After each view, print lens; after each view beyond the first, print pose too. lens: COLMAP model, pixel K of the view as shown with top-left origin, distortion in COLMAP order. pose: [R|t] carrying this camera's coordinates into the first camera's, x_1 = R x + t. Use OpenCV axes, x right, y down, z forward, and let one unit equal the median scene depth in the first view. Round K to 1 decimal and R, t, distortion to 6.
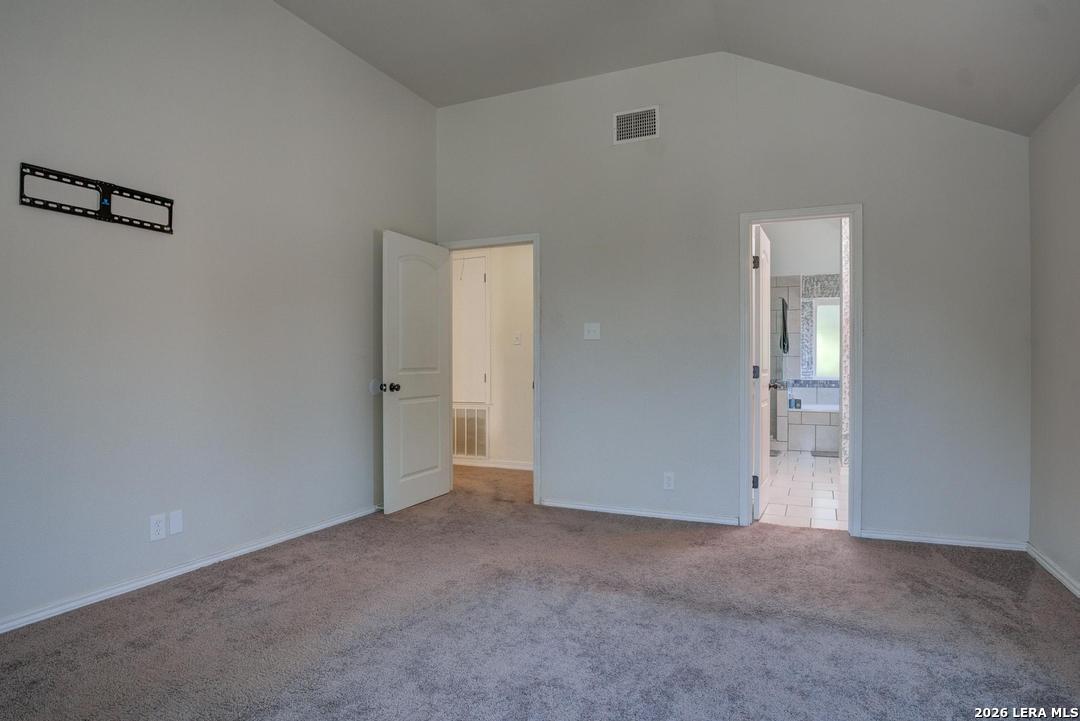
lens RADIAL K [[608.8, 0, 542.0], [0, 608.8, 358.6], [0, 0, 1]] dist [-0.049712, 0.006738]
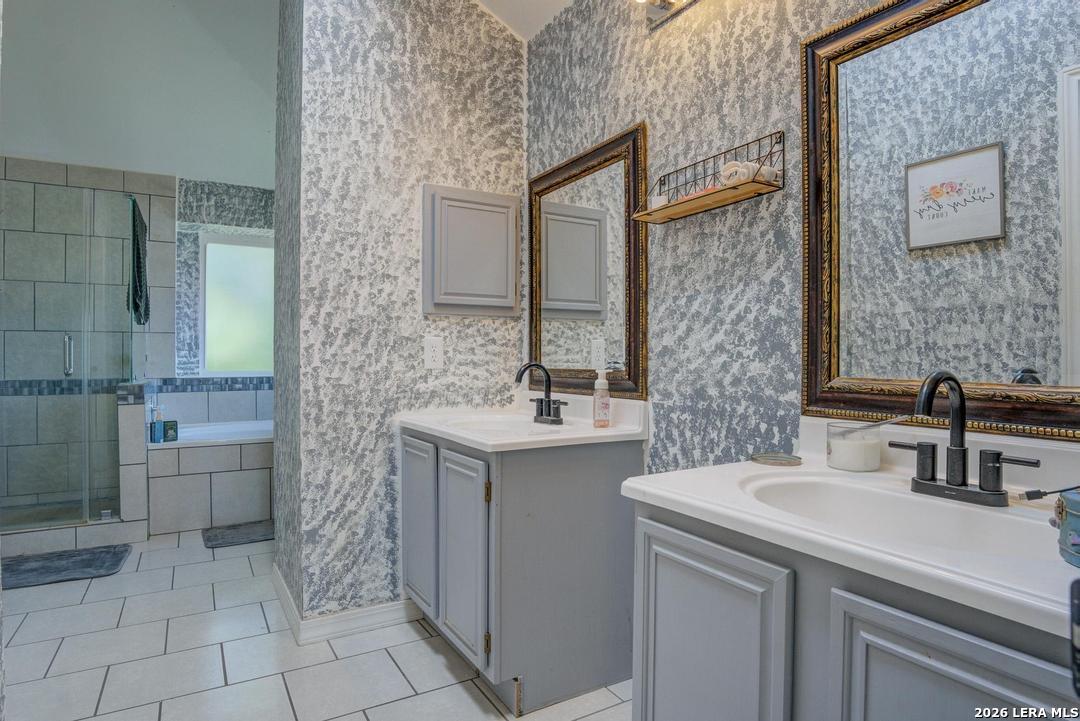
lens RADIAL K [[608.8, 0, 544.5], [0, 608.8, 355.8], [0, 0, 1]] dist [-0.049712, 0.006738]
pose [[0.573603, -0.005882, 0.819112, 0.192064], [0.003618, 0.999983, 0.004648, 0.014879], [-0.819125, 0.000297, 0.573615, 0.450541]]
